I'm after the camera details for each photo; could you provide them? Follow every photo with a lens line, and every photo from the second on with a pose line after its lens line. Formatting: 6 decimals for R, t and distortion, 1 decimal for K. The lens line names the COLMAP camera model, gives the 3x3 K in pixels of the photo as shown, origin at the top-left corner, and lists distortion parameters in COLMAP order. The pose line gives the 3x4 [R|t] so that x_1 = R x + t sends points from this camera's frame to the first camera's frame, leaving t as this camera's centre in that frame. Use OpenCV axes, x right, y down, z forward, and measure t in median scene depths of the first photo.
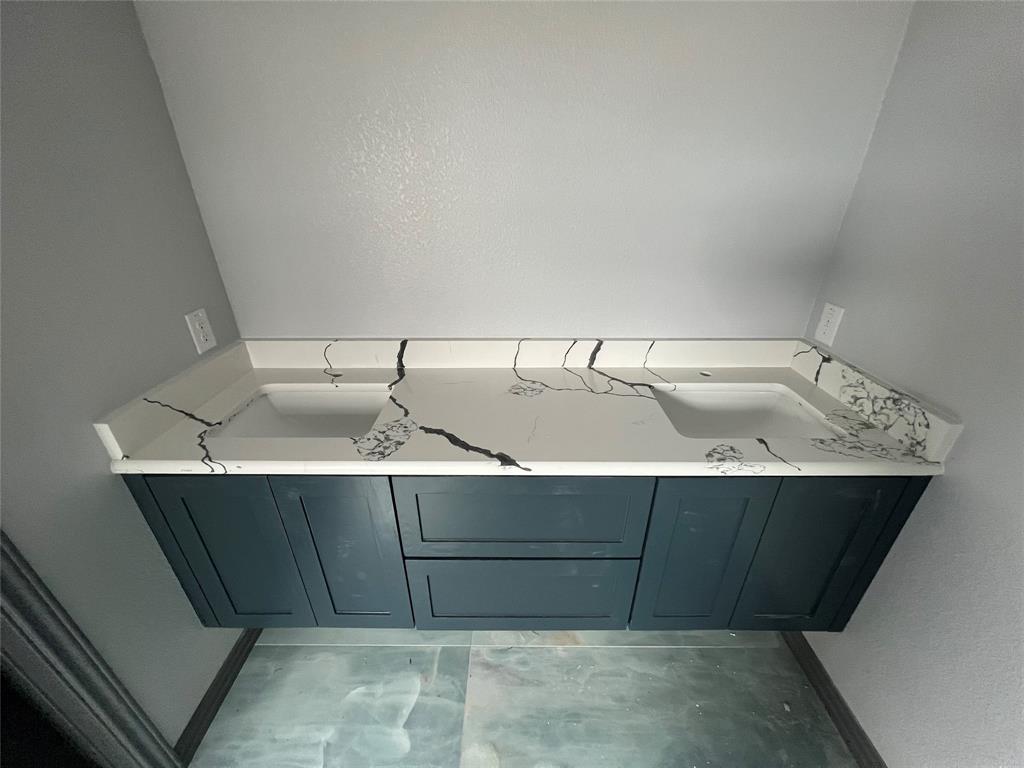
lens RADIAL K [[407.8, 0, 509.3], [0, 407.8, 383.8], [0, 0, 1]] dist [-0.001011, -0.000003]
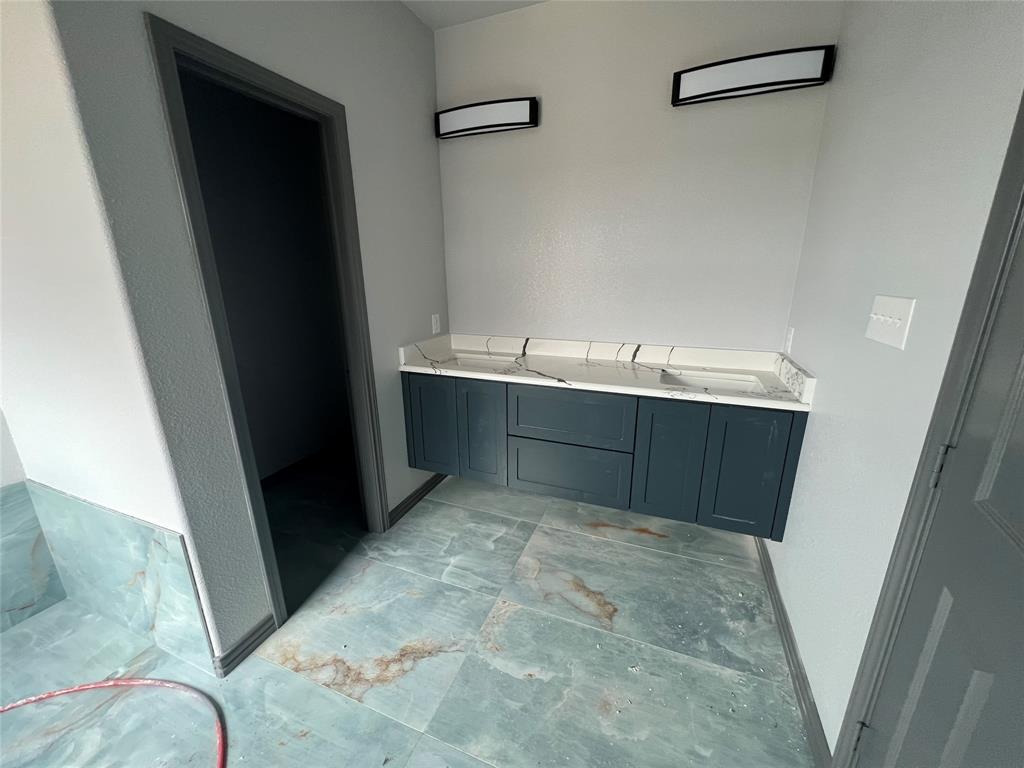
lens RADIAL K [[407.8, 0, 509.3], [0, 407.8, 383.8], [0, 0, 1]] dist [-0.001011, -0.000003]
pose [[0.931052, 0.096724, -0.351834, 0.351723], [-0.160057, 0.974770, -0.155577, 0.418518], [0.327910, 0.201164, 0.923043, -0.722876]]
